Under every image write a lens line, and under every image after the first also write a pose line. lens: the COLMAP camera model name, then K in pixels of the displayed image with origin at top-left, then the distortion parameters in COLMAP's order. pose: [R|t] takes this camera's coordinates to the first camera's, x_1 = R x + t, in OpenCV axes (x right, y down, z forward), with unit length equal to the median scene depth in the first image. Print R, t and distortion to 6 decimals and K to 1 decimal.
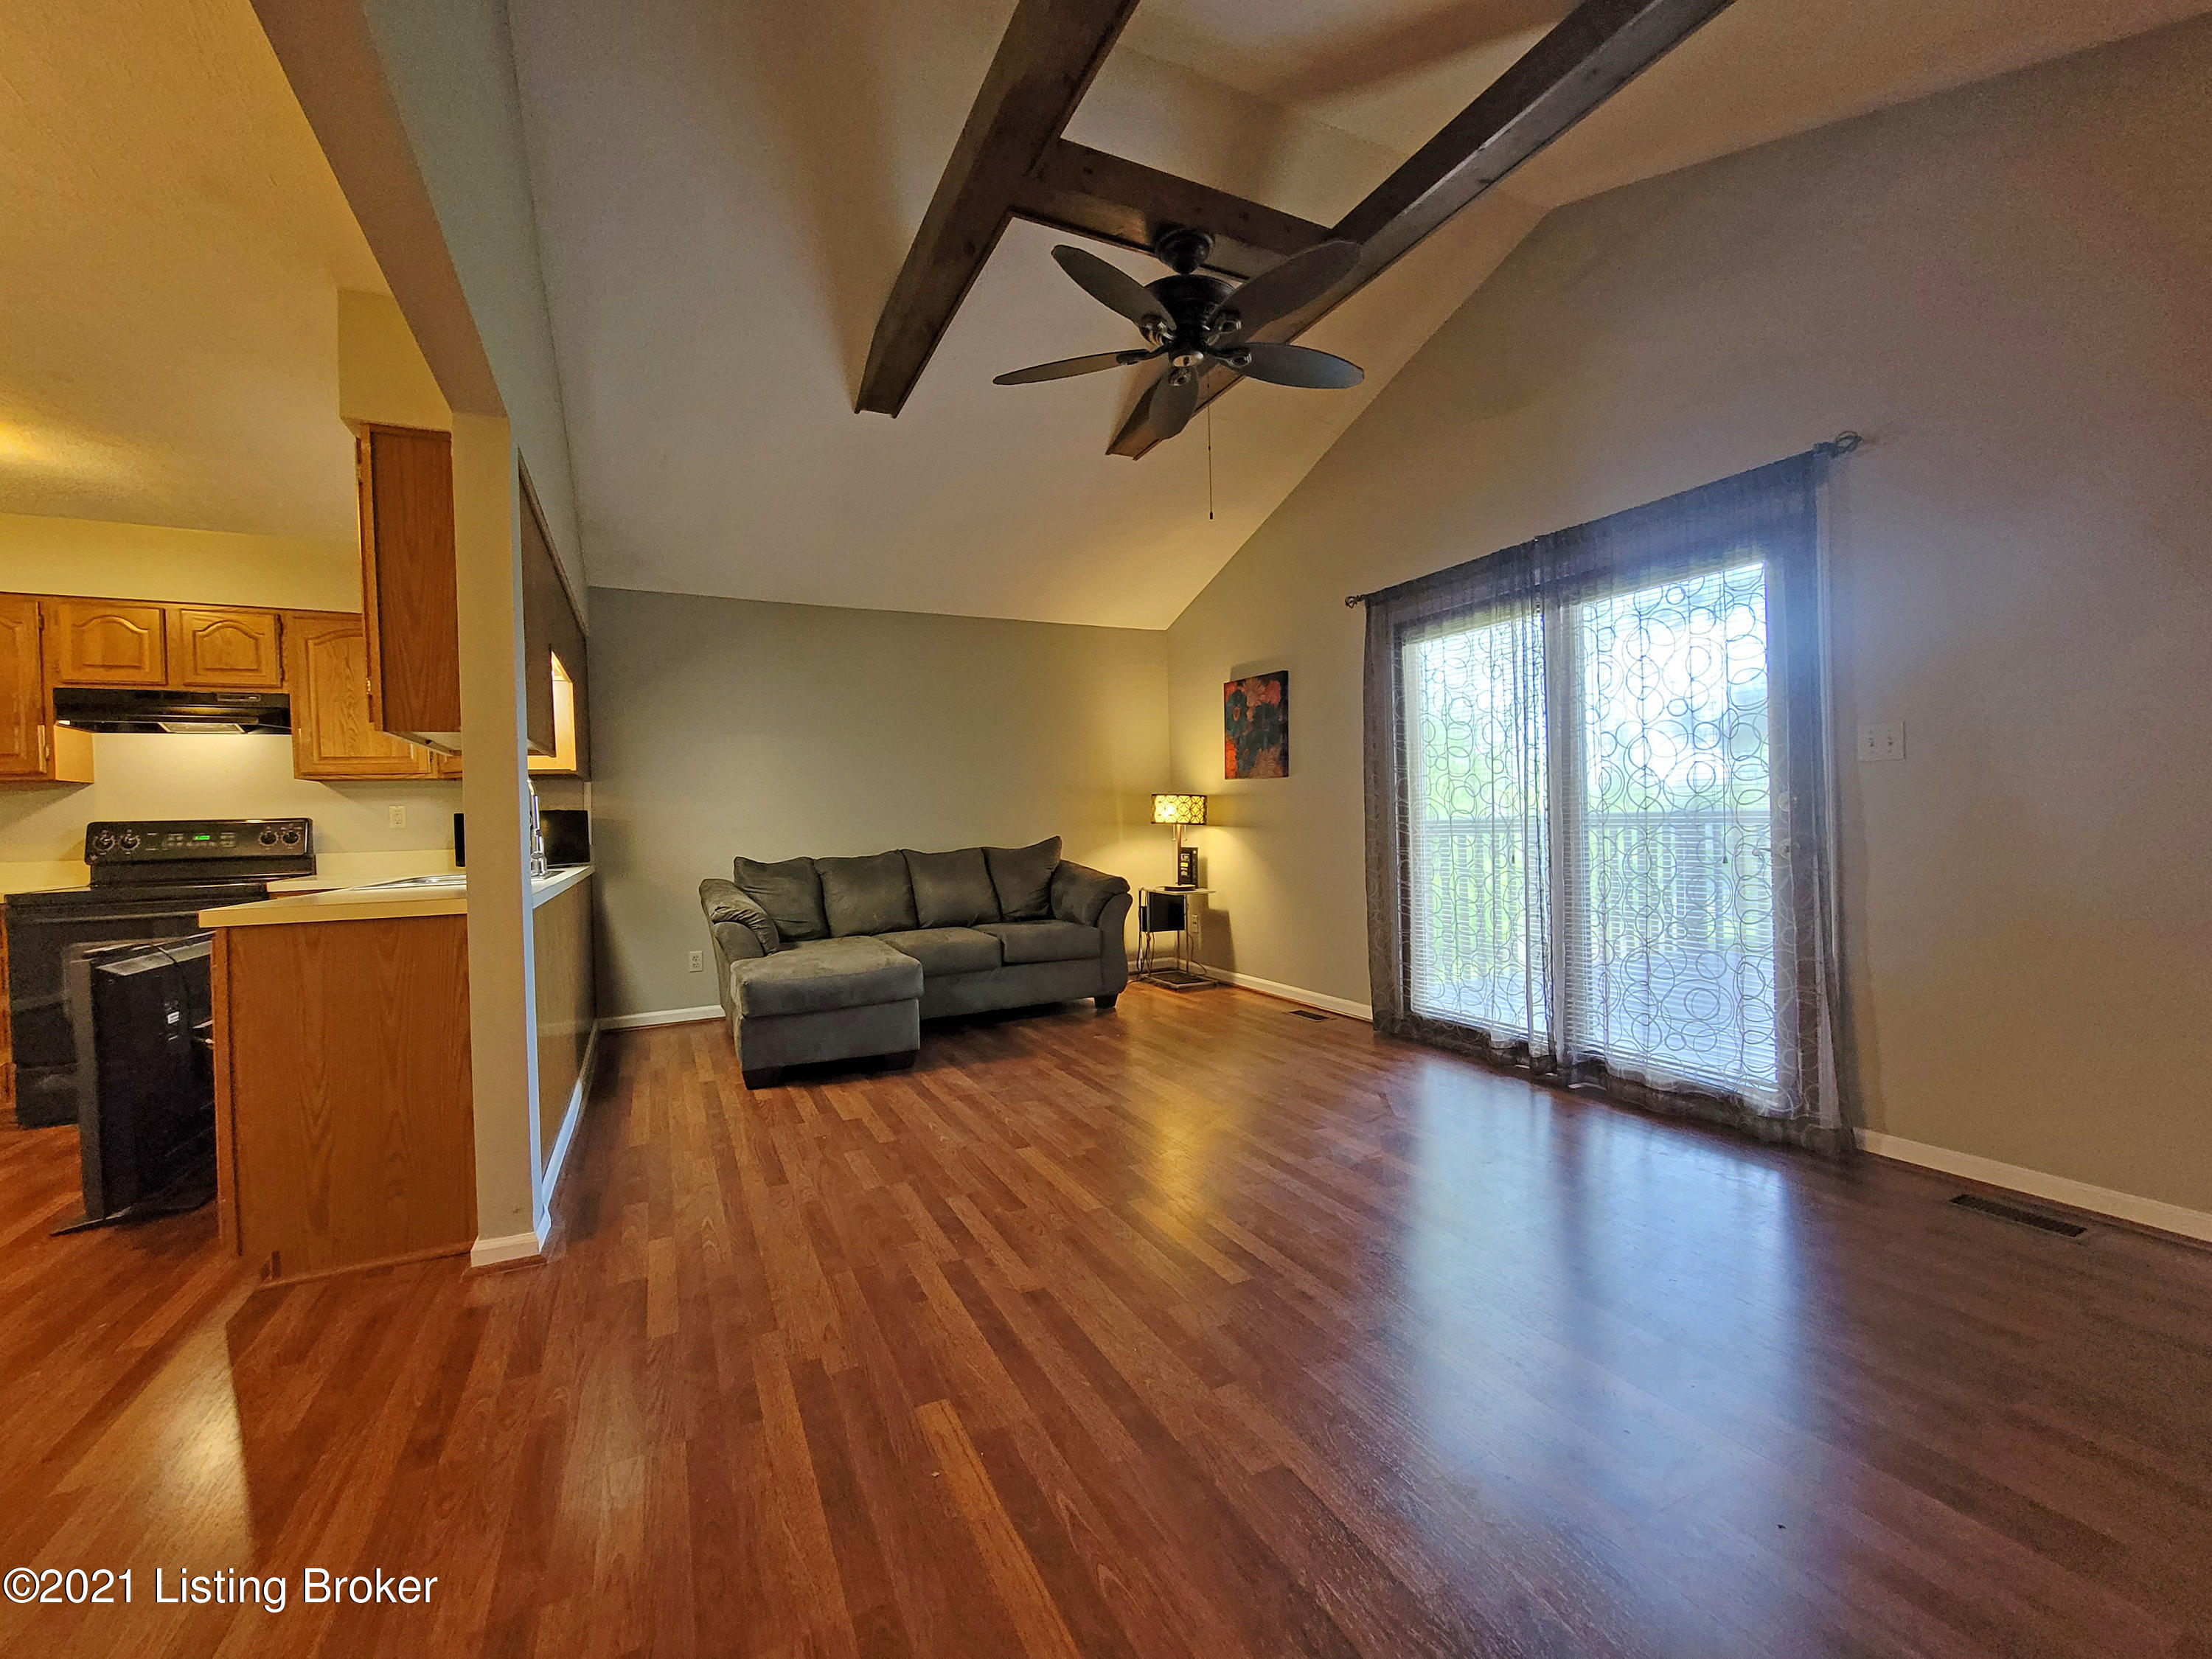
lens RADIAL K [[911.5, 0, 1106.0], [0, 911.5, 829.5], [0, 0, 1]] dist [-0.000348, -0.000021]
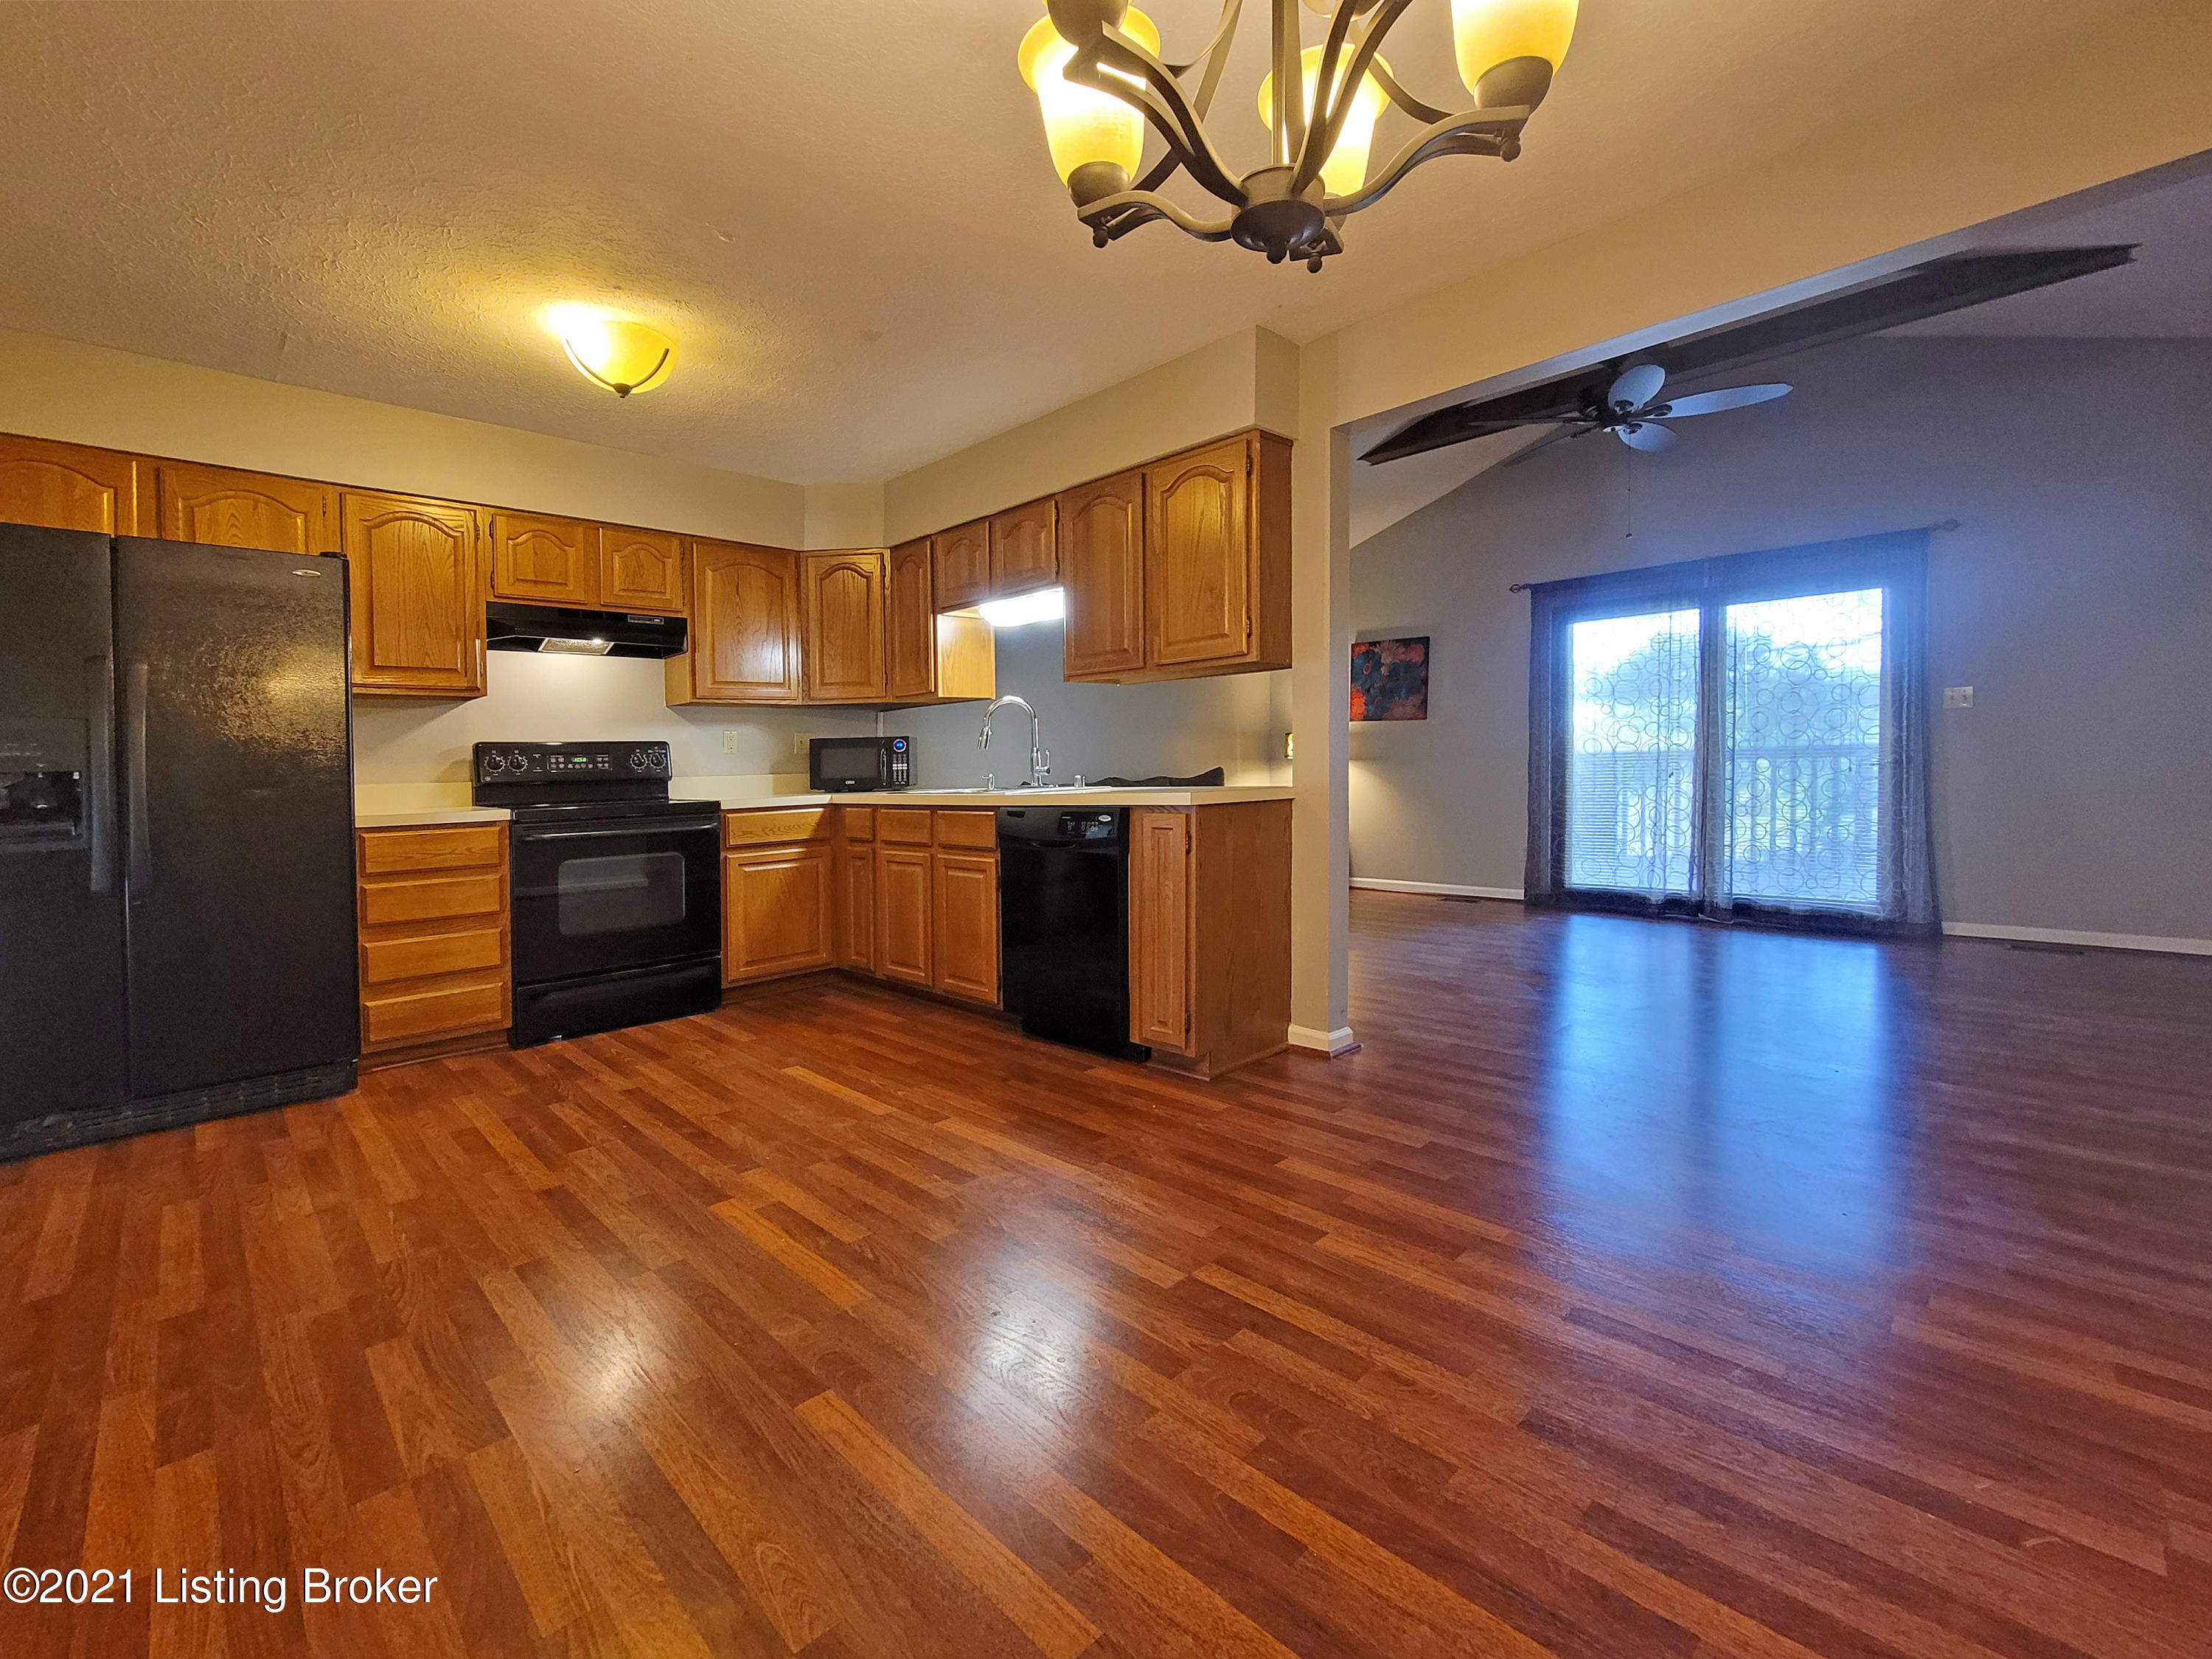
lens RADIAL K [[880.1, 0, 1106.0], [0, 880.1, 829.5], [0, 0, 1]] dist [0.000306, -0.000013]
pose [[0.957814, -0.017817, 0.286837, -0.736294], [0.000677, 0.998213, 0.059746, 0.029113], [-0.287389, -0.057031, 0.956115, -0.096410]]
